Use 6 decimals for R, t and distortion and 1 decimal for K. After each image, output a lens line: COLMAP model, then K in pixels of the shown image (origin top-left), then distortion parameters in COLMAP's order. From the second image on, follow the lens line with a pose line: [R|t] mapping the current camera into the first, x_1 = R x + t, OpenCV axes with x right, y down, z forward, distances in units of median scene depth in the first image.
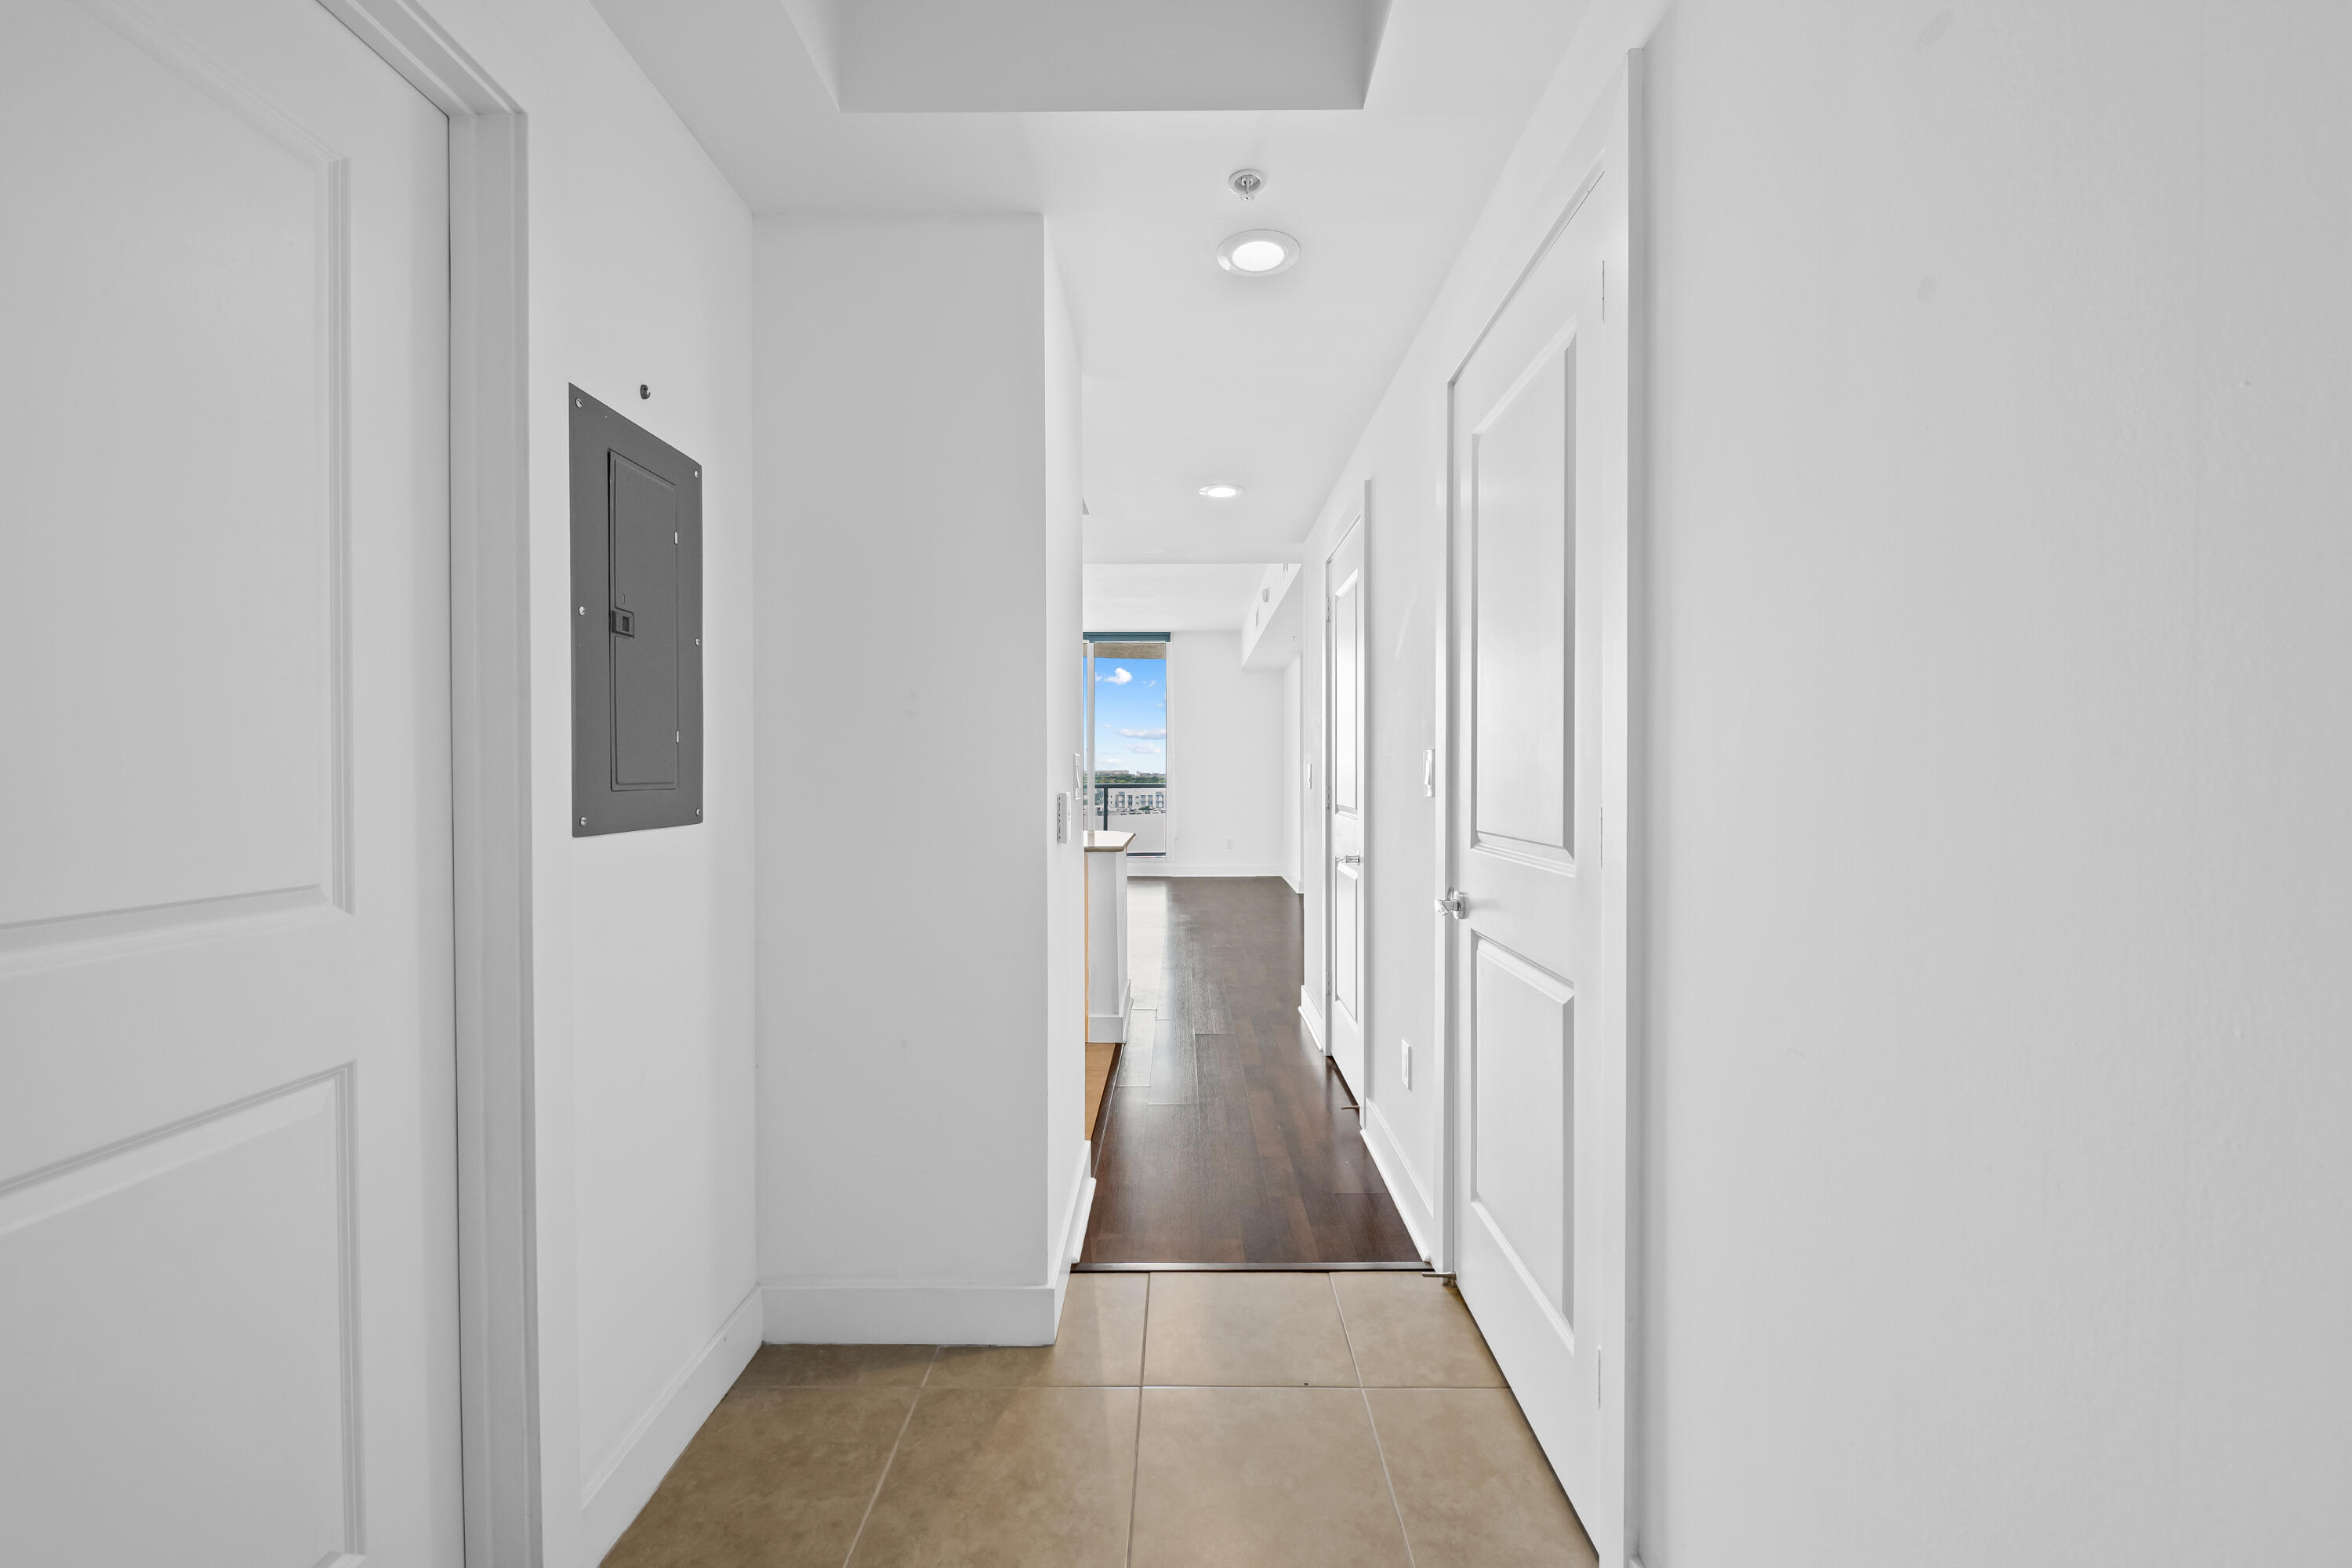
lens RADIAL K [[930.4, 0, 1174.2], [0, 930.4, 778.5], [0, 0, 1]] dist [-0.003722, -0.000787]
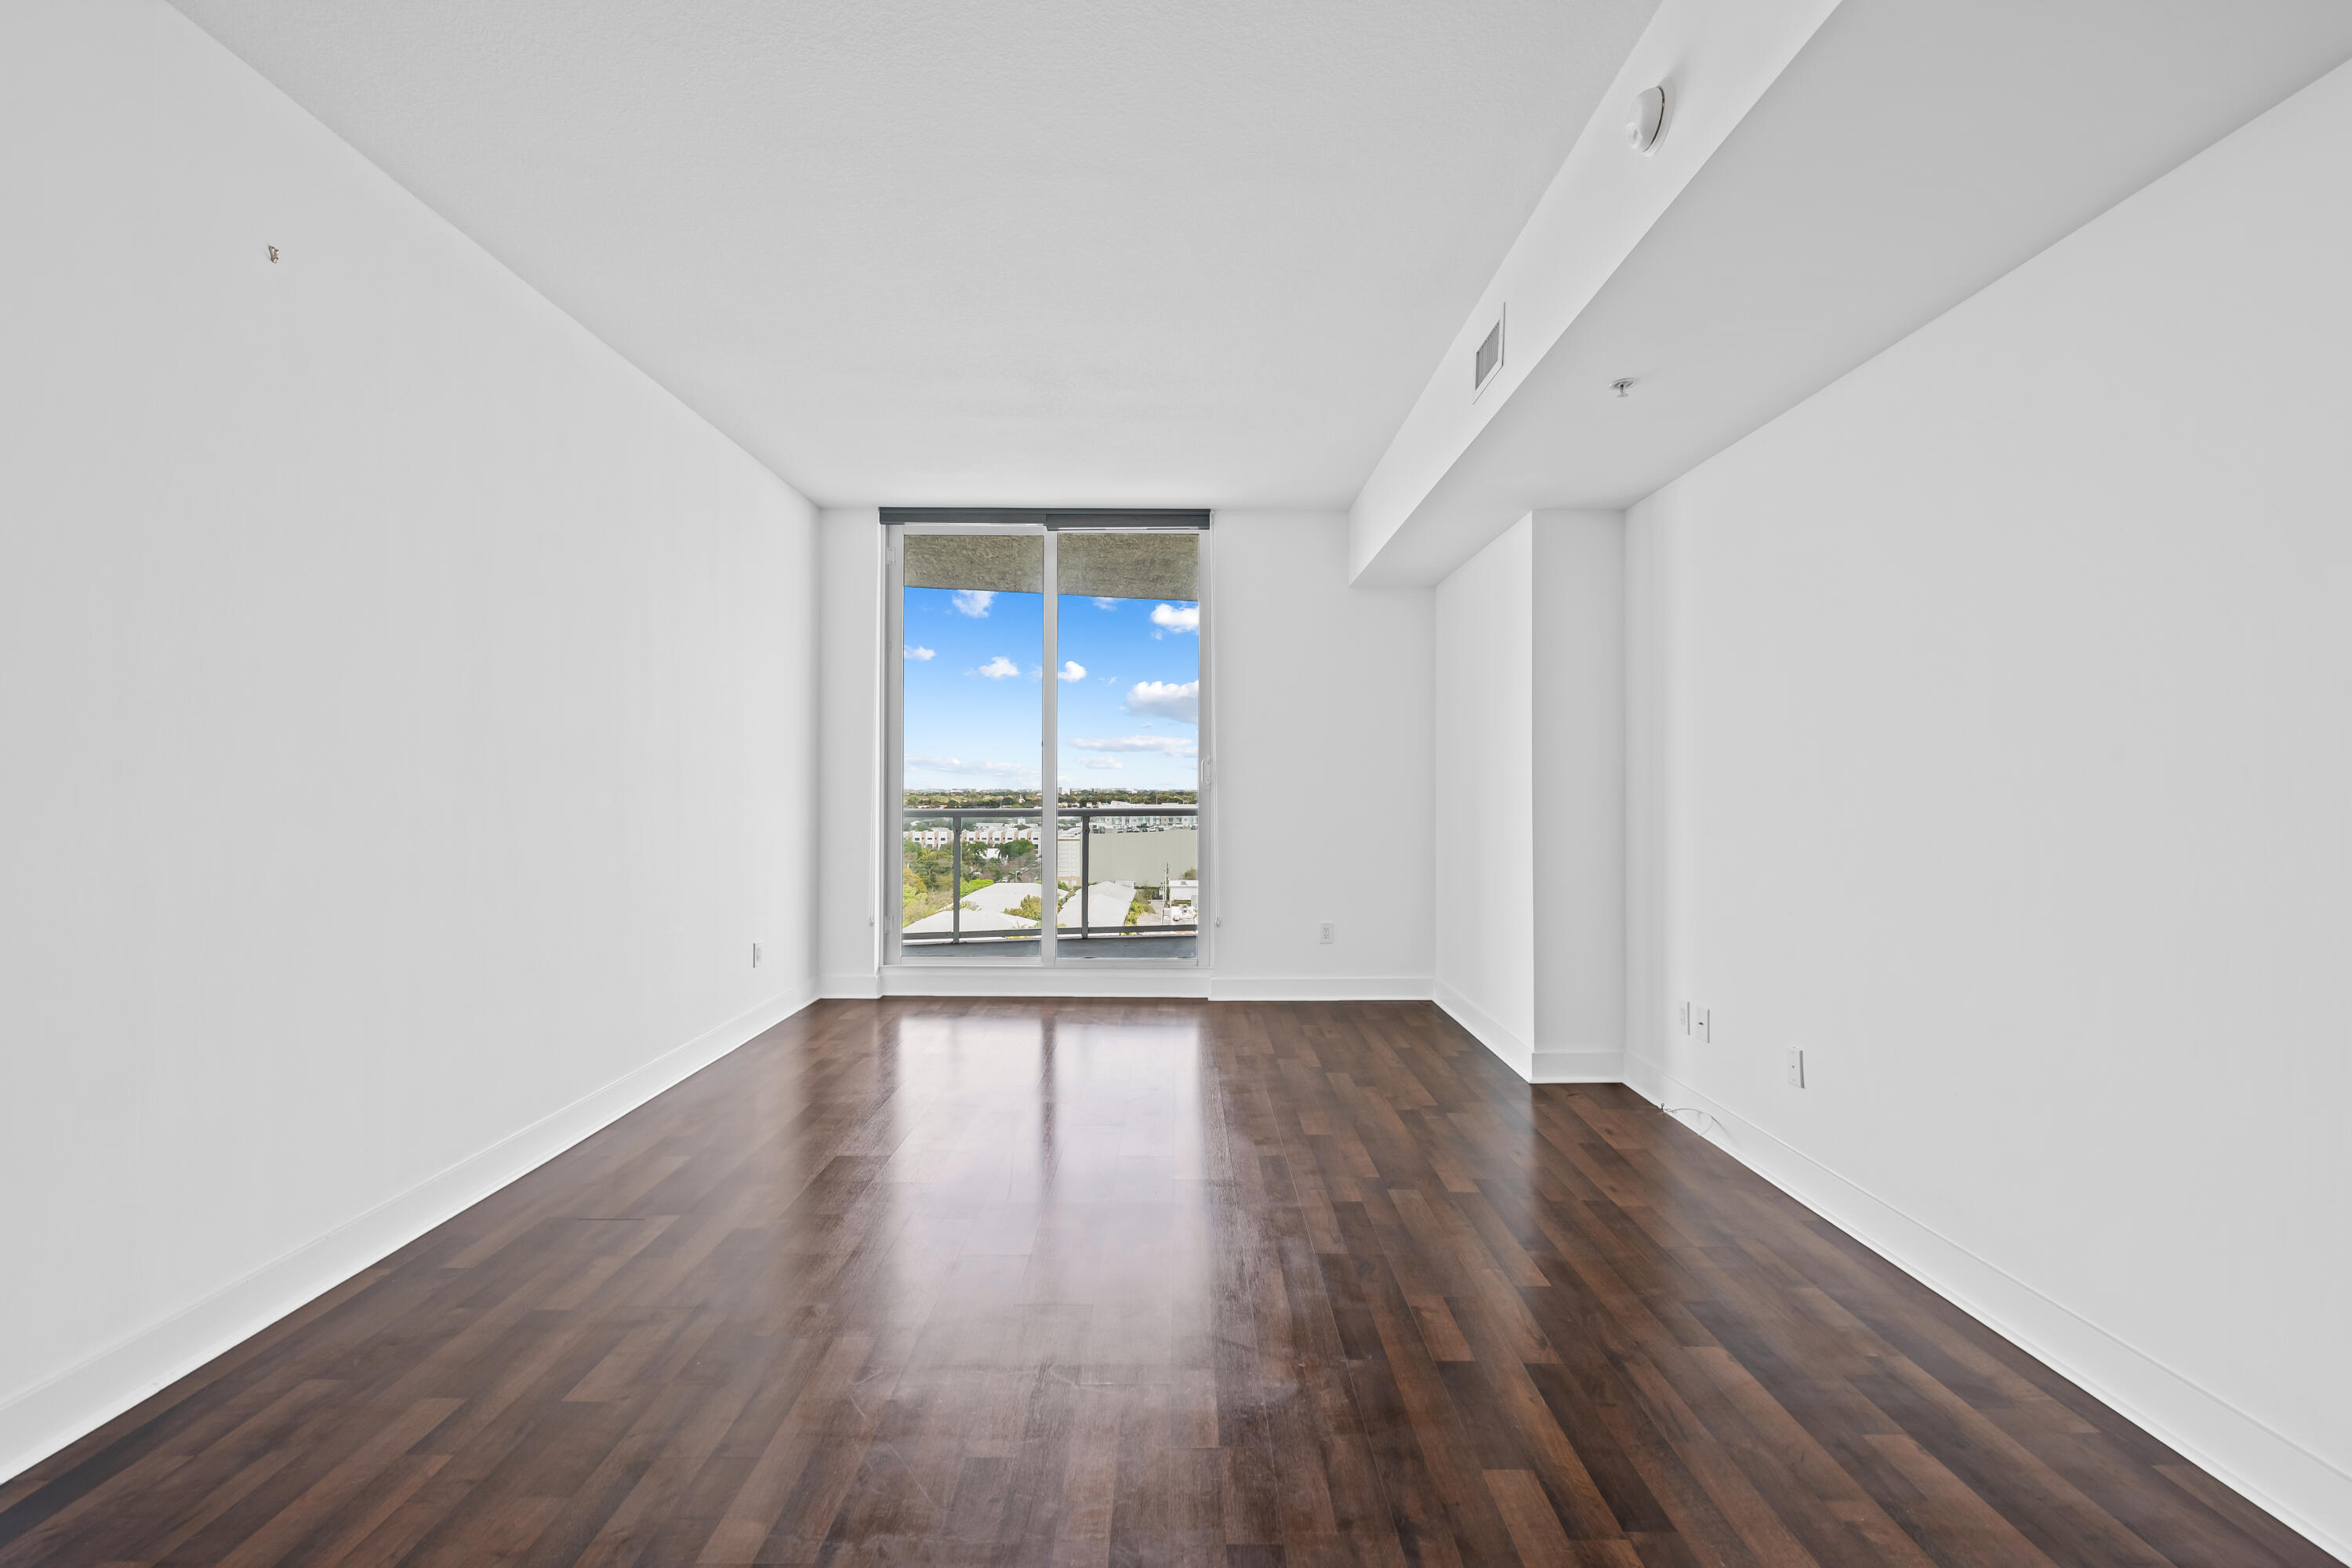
lens RADIAL K [[930.4, 0, 1173.5], [0, 930.4, 779.7], [0, 0, 1]] dist [-0.003722, -0.000787]
pose [[0.999990, 0.004202, 0.001462, -0.024306], [-0.004176, 0.999841, -0.017339, -0.003353], [-0.001535, 0.017333, 0.999849, 0.506036]]
